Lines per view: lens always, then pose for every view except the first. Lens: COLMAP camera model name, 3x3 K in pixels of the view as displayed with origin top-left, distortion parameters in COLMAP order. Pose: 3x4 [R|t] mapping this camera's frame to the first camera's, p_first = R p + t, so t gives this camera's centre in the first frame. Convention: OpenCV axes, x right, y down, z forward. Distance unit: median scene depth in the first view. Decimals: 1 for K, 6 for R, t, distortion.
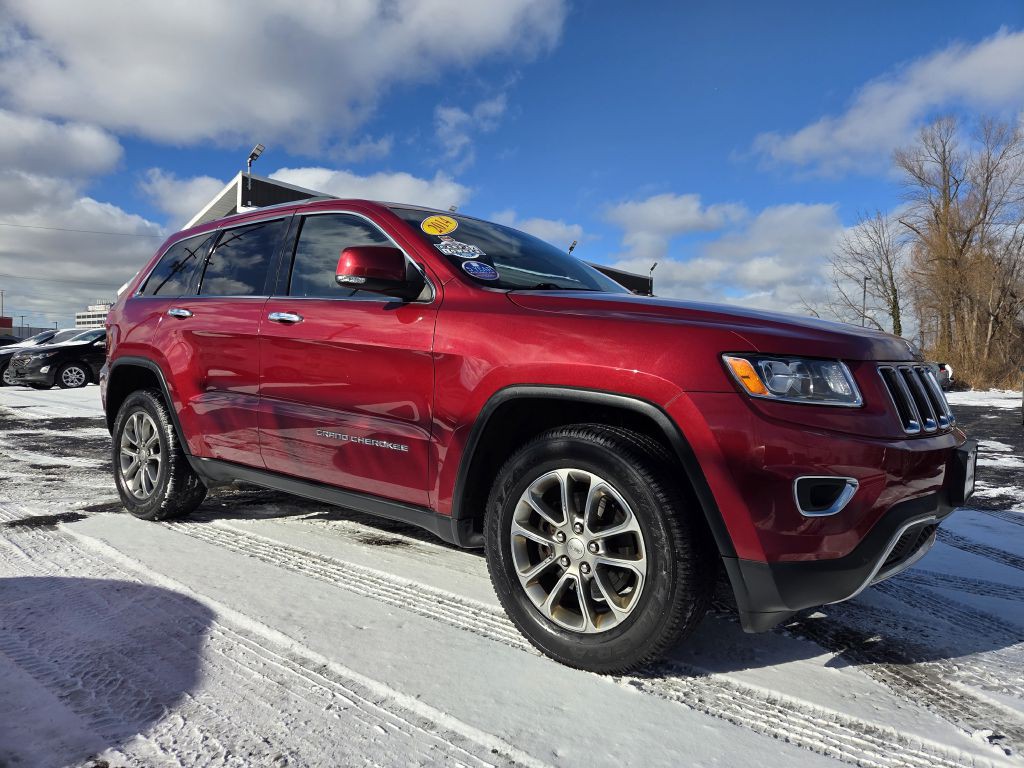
lens RADIAL K [[696.5, 0, 501.2], [0, 696.5, 343.2], [0, 0, 1]] dist [0.072213, -0.068506]
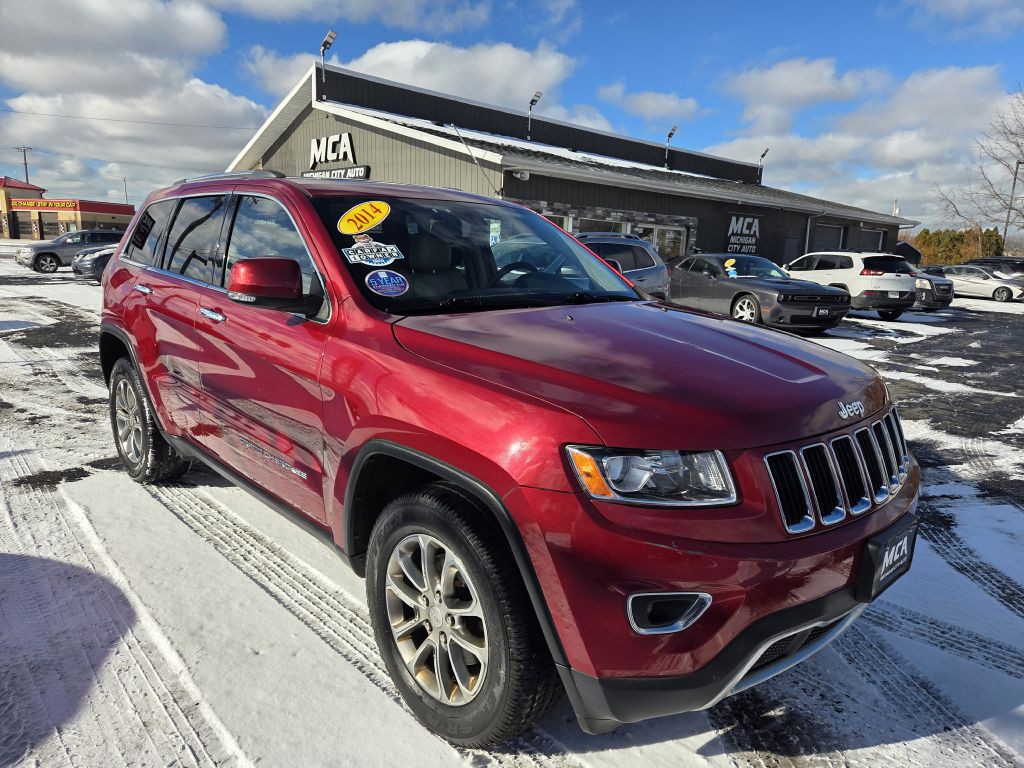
lens RADIAL K [[704.6, 0, 511.0], [0, 704.6, 357.2], [0, 0, 1]] dist [0.068177, -0.071071]
pose [[0.990938, 0.025617, -0.131851, 0.179335], [-0.001404, 0.983567, 0.180540, -0.124182], [0.134309, -0.178719, 0.974690, 0.078374]]
